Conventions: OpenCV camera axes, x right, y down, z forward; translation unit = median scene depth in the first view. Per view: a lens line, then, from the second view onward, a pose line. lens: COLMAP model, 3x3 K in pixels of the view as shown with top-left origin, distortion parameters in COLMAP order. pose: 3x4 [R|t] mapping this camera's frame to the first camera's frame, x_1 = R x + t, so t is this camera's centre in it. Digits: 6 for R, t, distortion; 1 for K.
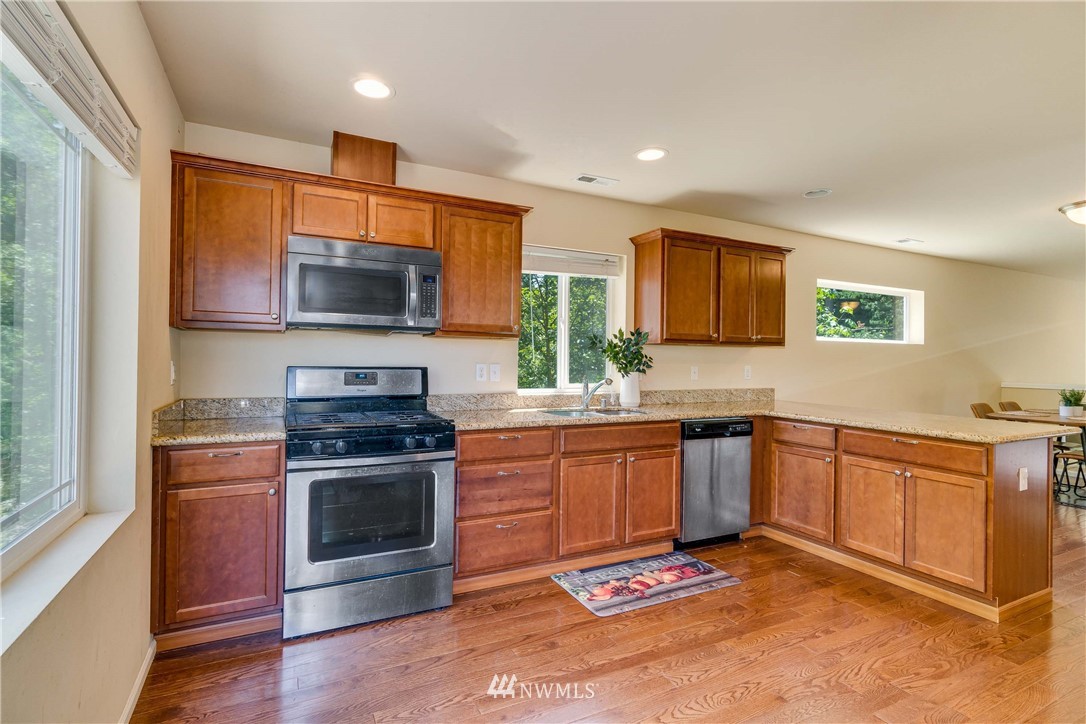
lens RADIAL K [[511.8, 0, 539.4], [0, 511.8, 360.6], [0, 0, 1]] dist [0.001413, 0.000037]
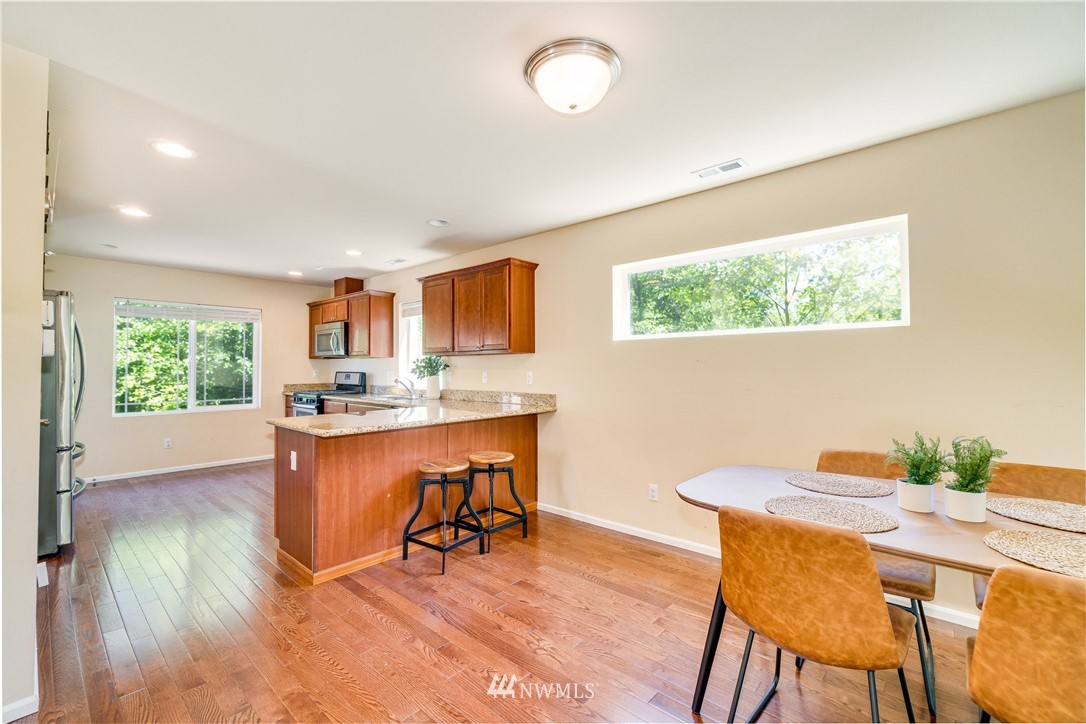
lens RADIAL K [[461.7, 0, 535.4], [0, 461.7, 360.5], [0, 0, 1]] dist [-0.004611, 0.000297]
pose [[0.347558, -0.023915, -0.937354, 1.485228], [0.006927, 0.999713, -0.022937, 0.011219], [0.937633, 0.001479, 0.347624, 0.794391]]
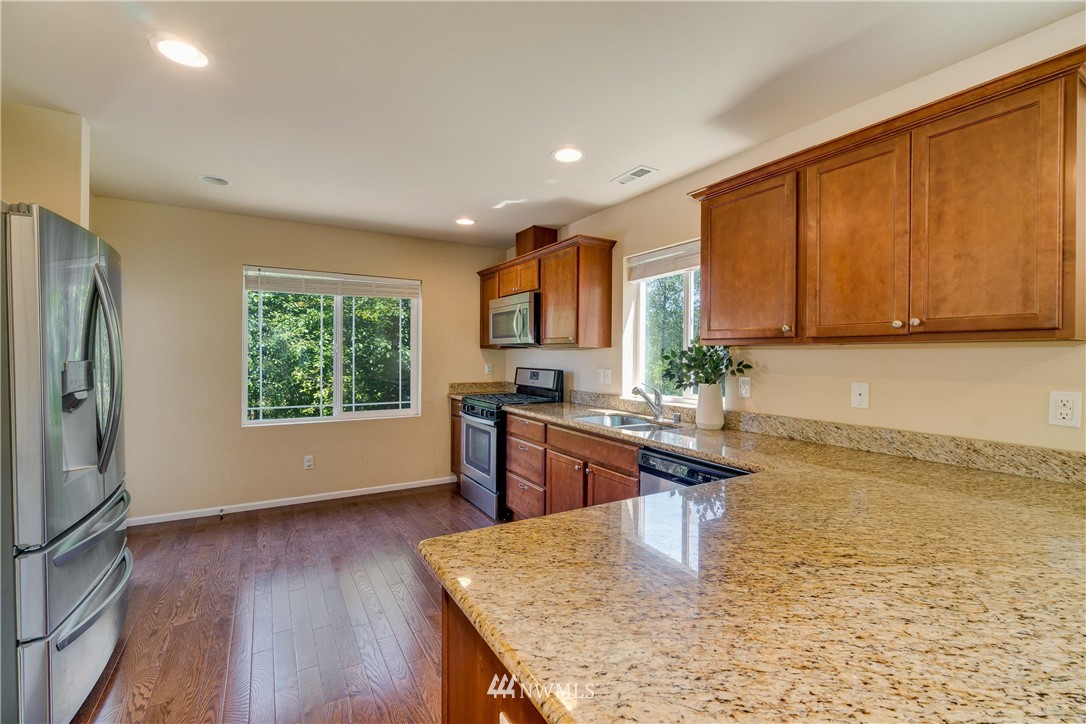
lens RADIAL K [[461.7, 0, 545.1], [0, 461.7, 362.1], [0, 0, 1]] dist [-0.004611, 0.000297]
pose [[0.070587, 0.006476, -0.997485, 0.829015], [-0.004093, 0.999972, 0.006202, -0.012722], [0.997497, 0.003645, 0.070611, 0.686887]]
